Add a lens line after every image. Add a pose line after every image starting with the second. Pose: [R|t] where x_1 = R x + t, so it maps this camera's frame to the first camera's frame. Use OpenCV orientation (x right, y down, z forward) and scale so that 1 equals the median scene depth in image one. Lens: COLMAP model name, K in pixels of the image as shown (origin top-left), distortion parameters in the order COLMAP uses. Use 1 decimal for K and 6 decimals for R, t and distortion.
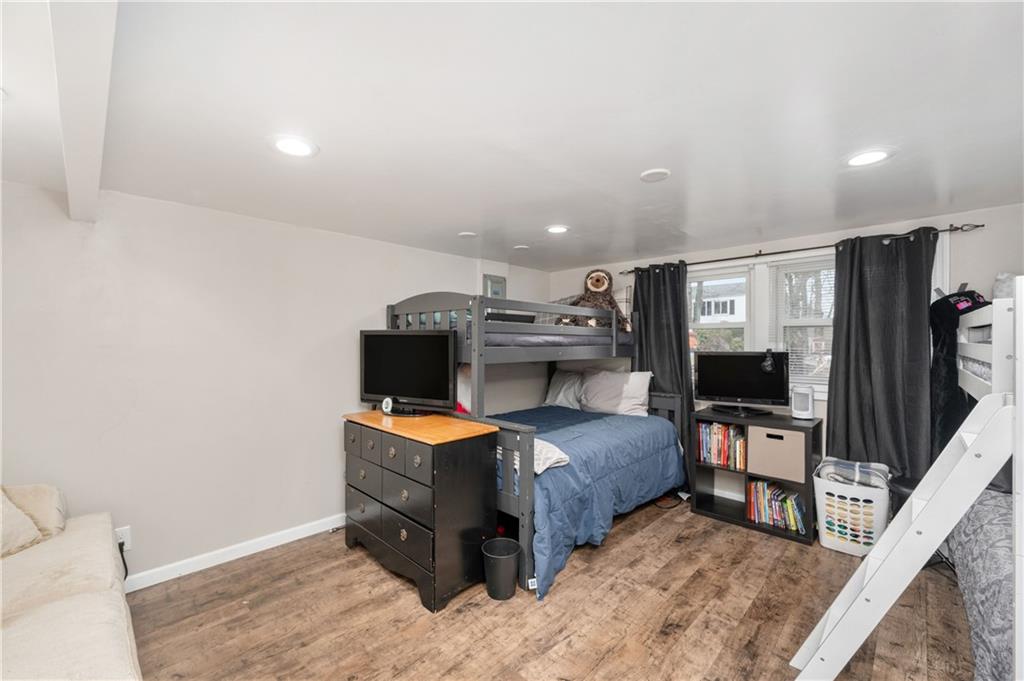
lens RADIAL K [[422.8, 0, 517.6], [0, 422.8, 343.8], [0, 0, 1]] dist [-0.001235, 0.000029]
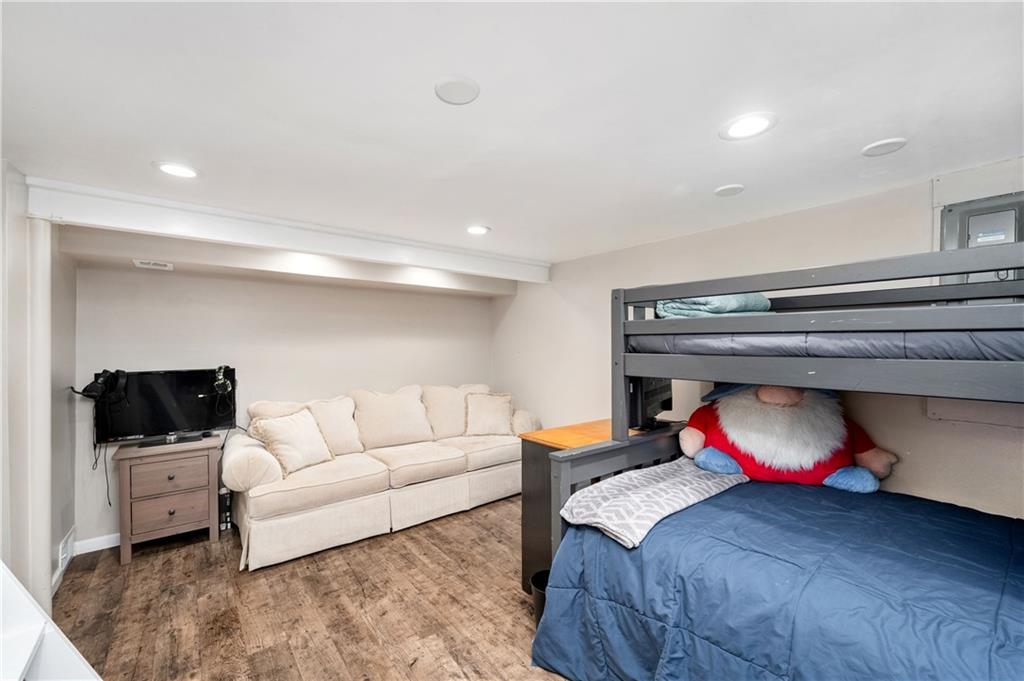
lens RADIAL K [[422.8, 0, 517.6], [0, 422.8, 343.8], [0, 0, 1]] dist [-0.001235, 0.000029]
pose [[-0.141939, -0.003353, -0.989870, 1.039868], [0.004826, 0.999980, -0.004080, -0.014692], [0.989864, -0.005356, -0.141920, 1.290011]]
